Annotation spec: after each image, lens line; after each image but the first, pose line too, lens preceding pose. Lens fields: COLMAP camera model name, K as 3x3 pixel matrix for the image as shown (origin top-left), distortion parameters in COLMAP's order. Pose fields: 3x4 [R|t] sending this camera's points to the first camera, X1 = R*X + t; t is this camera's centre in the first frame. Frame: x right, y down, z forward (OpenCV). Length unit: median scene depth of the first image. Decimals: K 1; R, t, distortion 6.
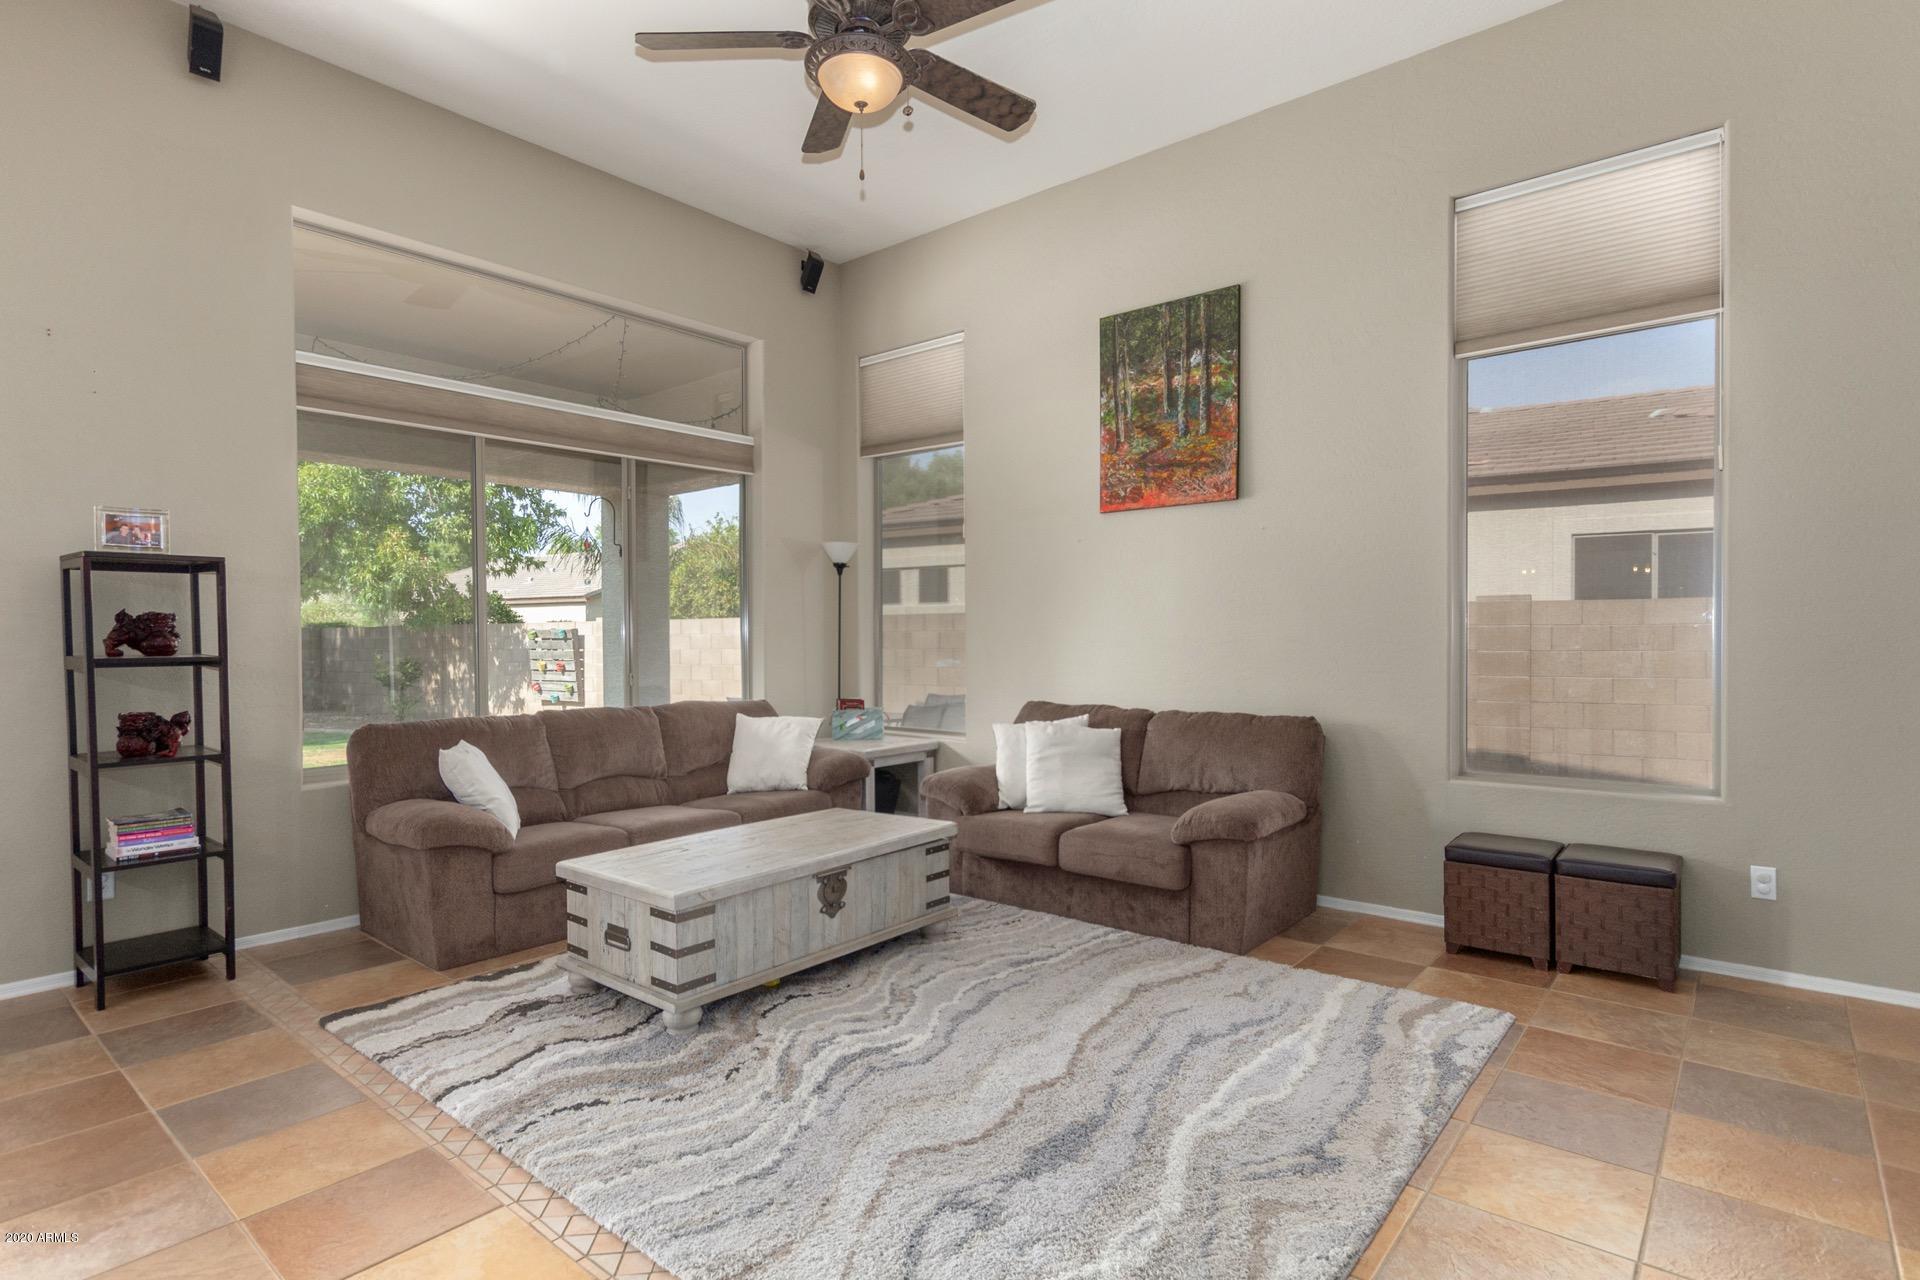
lens RADIAL K [[969.7, 0, 977.1], [0, 969.7, 640.1], [0, 0, 1]] dist [-0.010116, 0.001909]
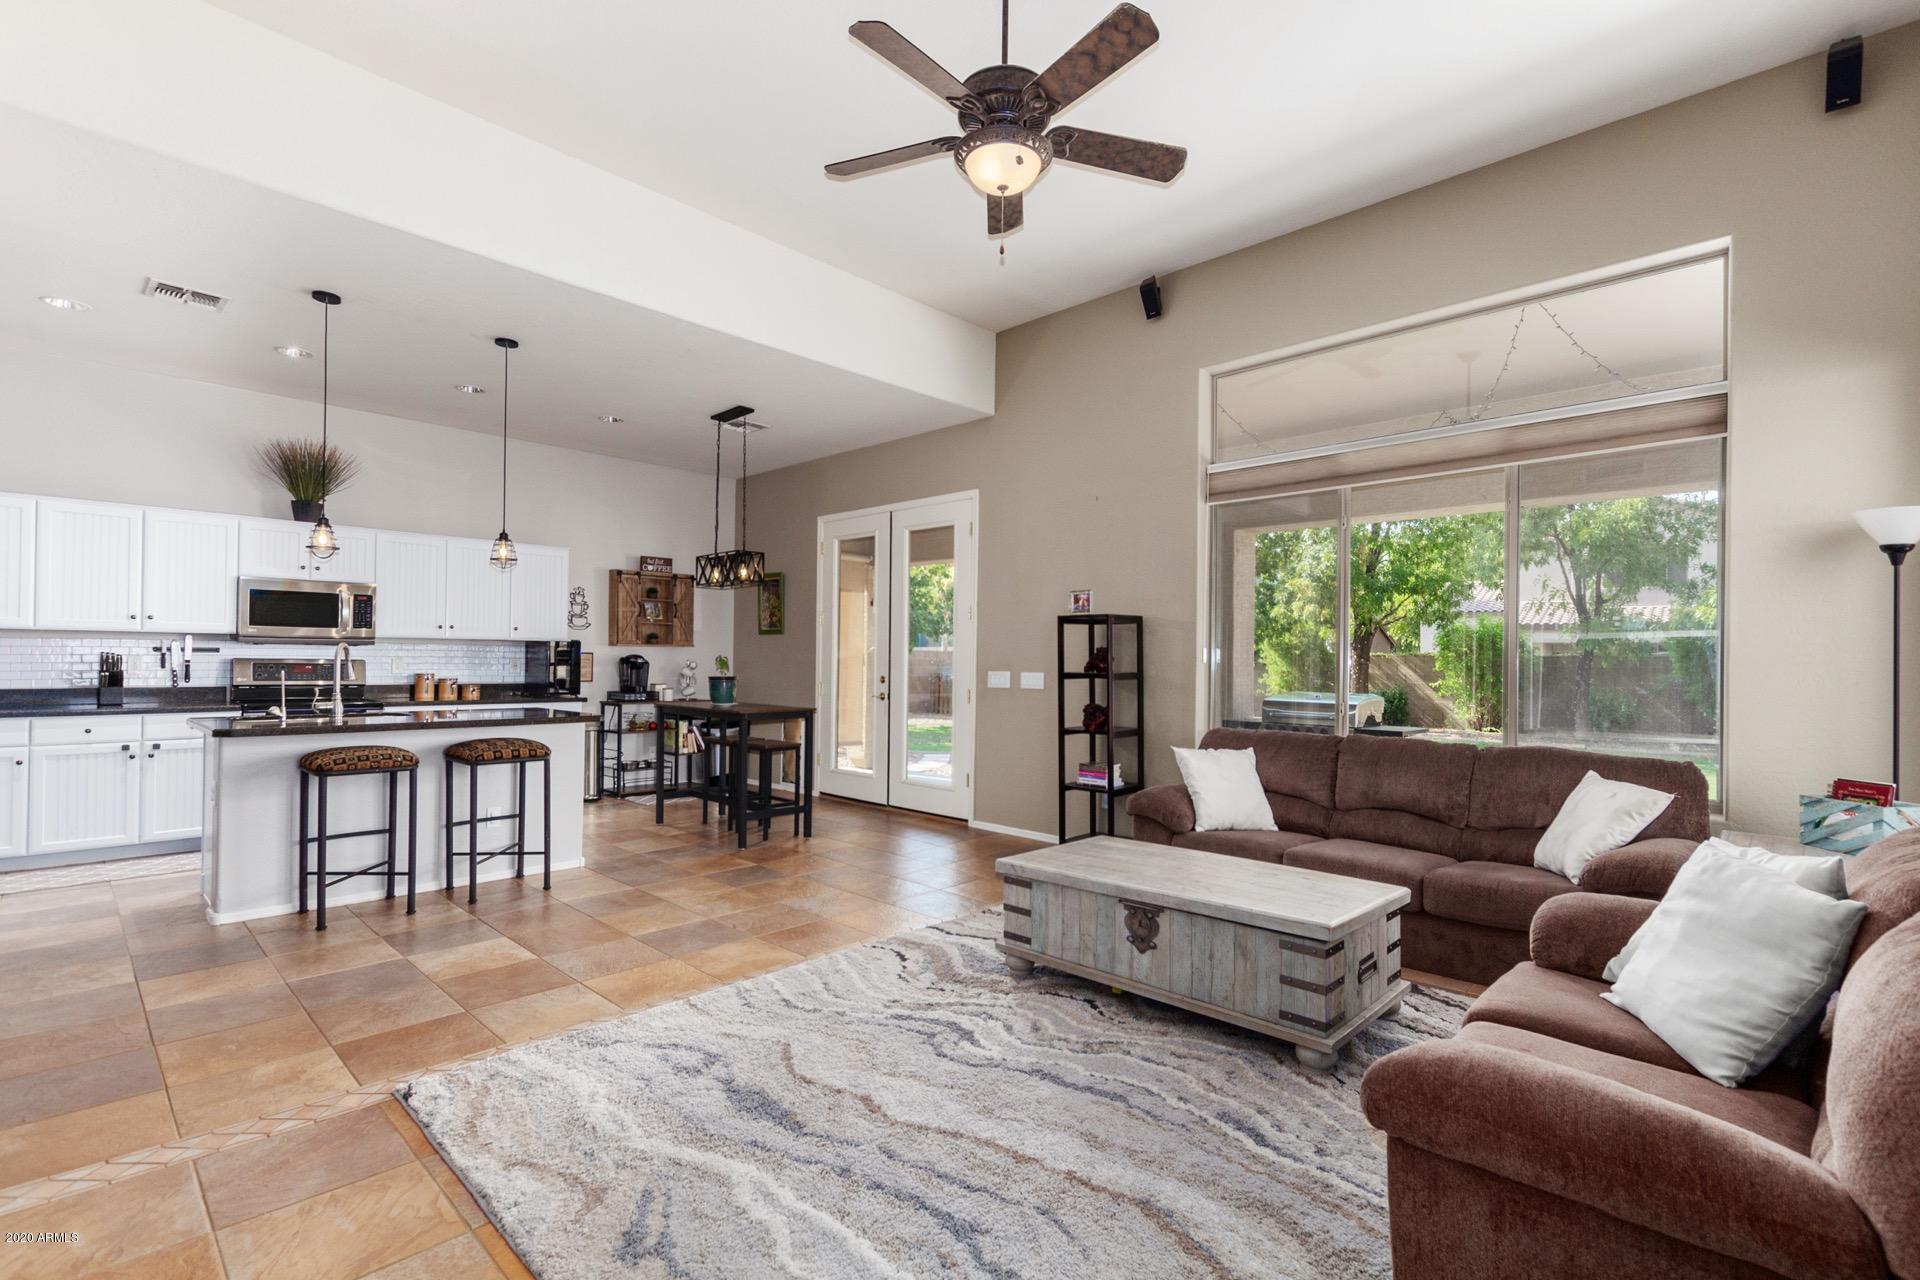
lens RADIAL K [[881.5, 0, 962.5], [0, 881.5, 643.7], [0, 0, 1]] dist [0.014733, -0.001990]
pose [[-0.084600, -0.011811, -0.996345, 0.764018], [-0.014691, 0.999836, -0.010605, -0.014414], [0.996307, 0.013740, -0.084759, 0.894519]]
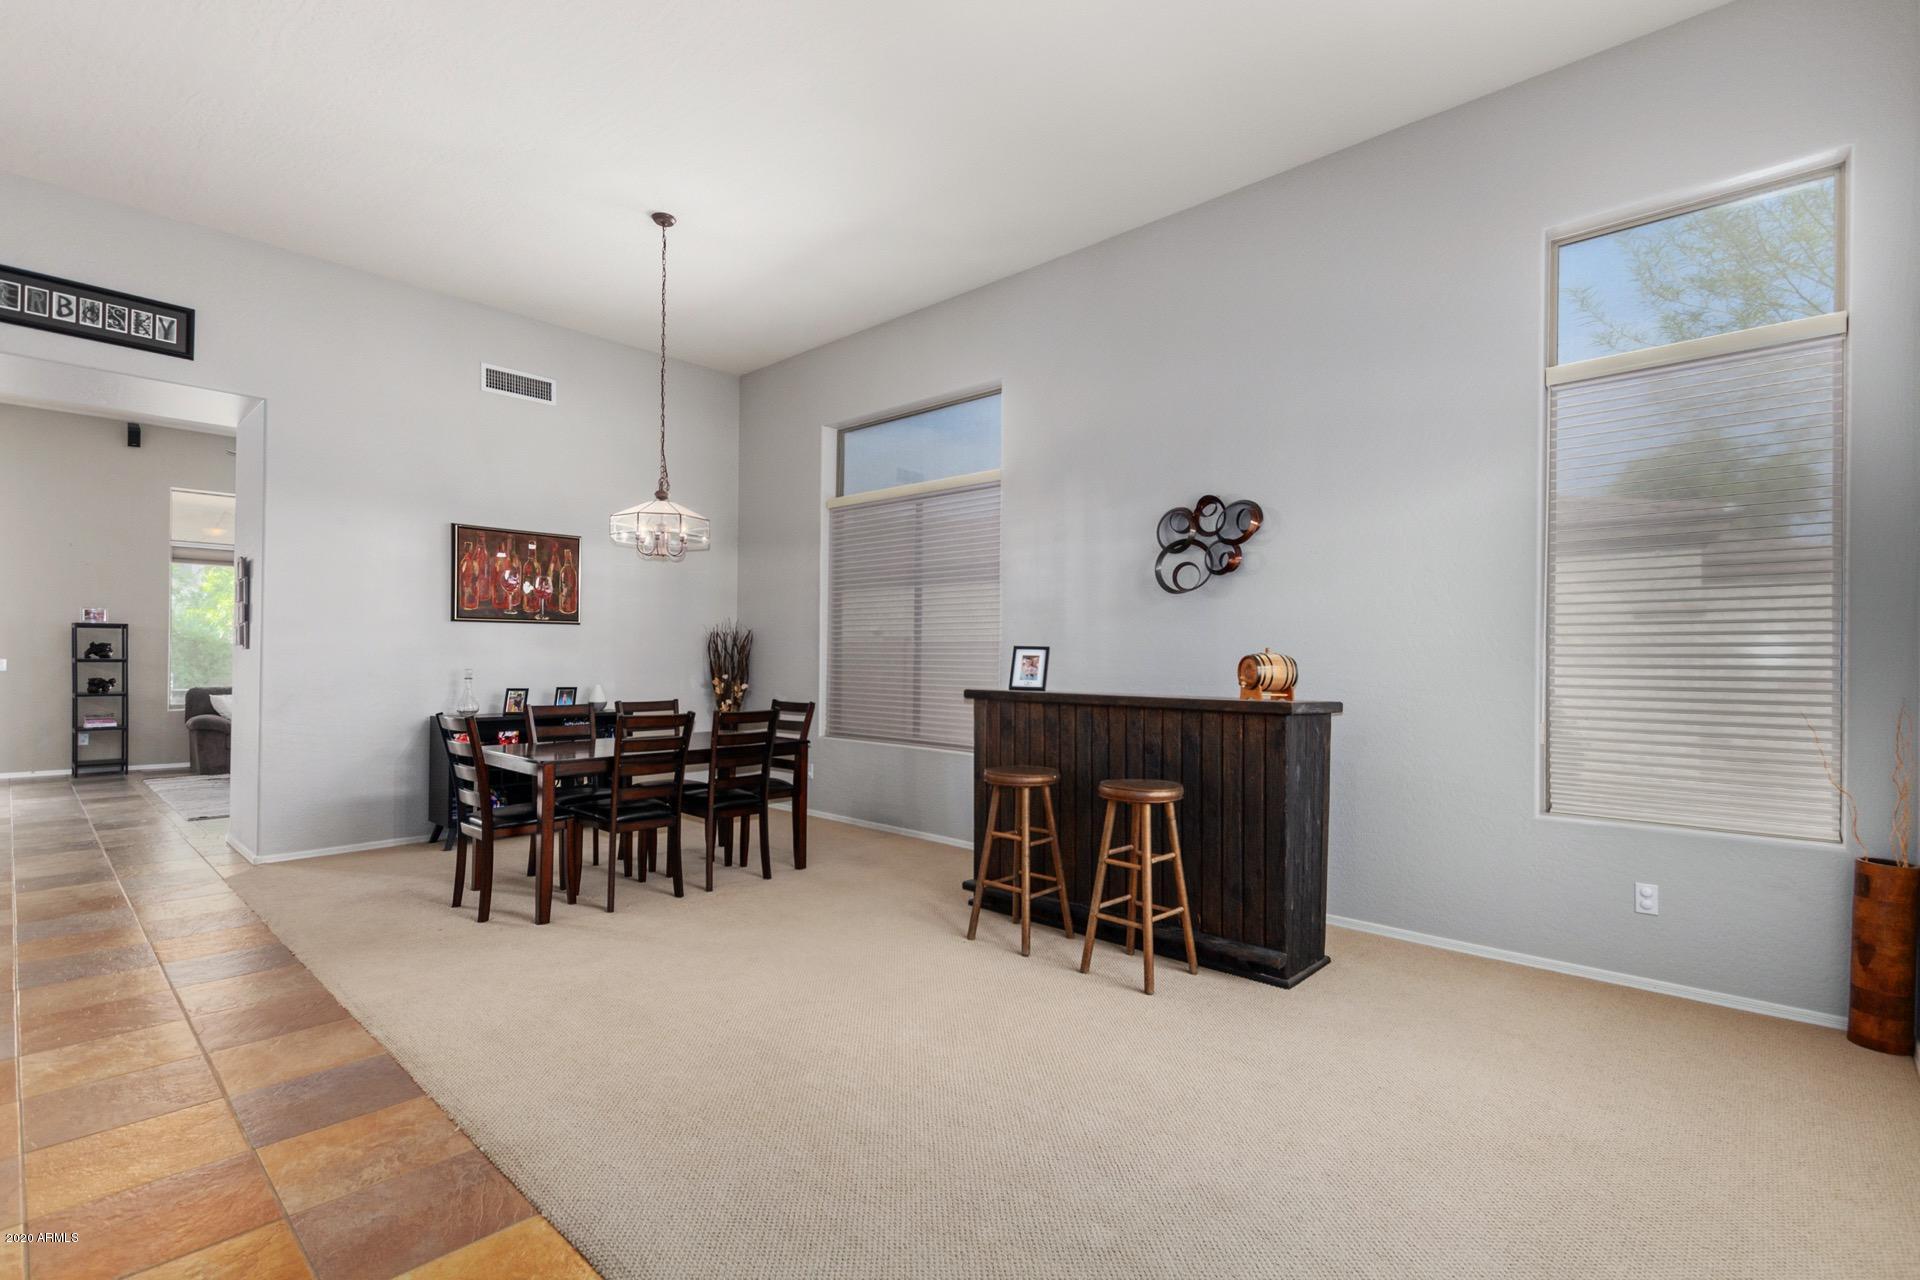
lens RADIAL K [[881.5, 0, 964.6], [0, 881.5, 647.0], [0, 0, 1]] dist [0.014733, -0.001990]
pose [[0.997903, 0.015560, -0.062825, 1.892696], [-0.017045, 0.999586, -0.023165, 0.000884], [0.062438, 0.024188, 0.997756, -1.505270]]
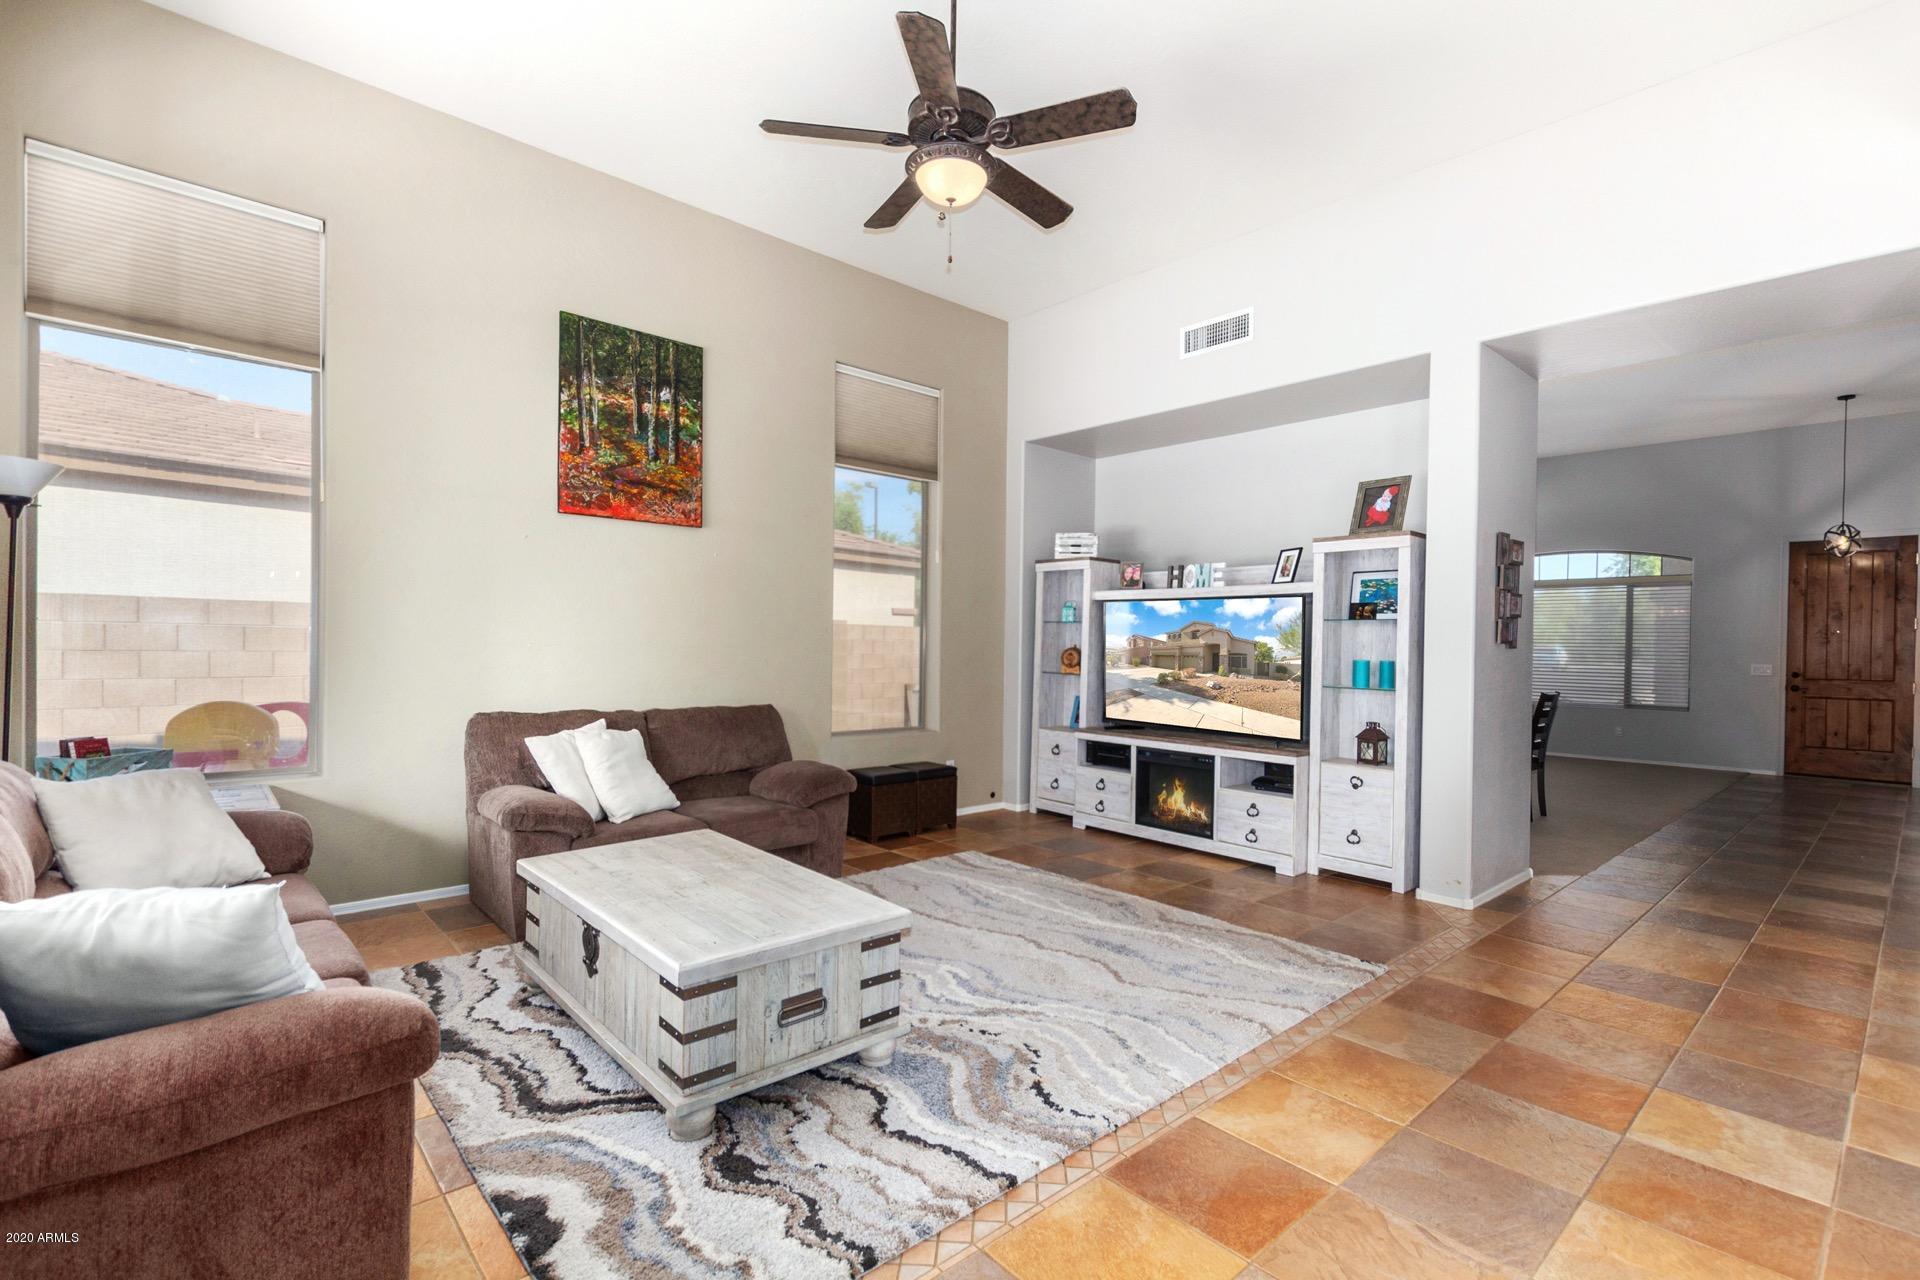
lens RADIAL K [[881.5, 0, 969.8], [0, 881.5, 636.9], [0, 0, 1]] dist [0.014733, -0.001990]
pose [[0.137119, 0.015653, 0.990431, -1.020069], [-0.014660, 0.999798, -0.013771, -0.001315], [-0.990446, -0.012631, 0.137321, 0.699917]]
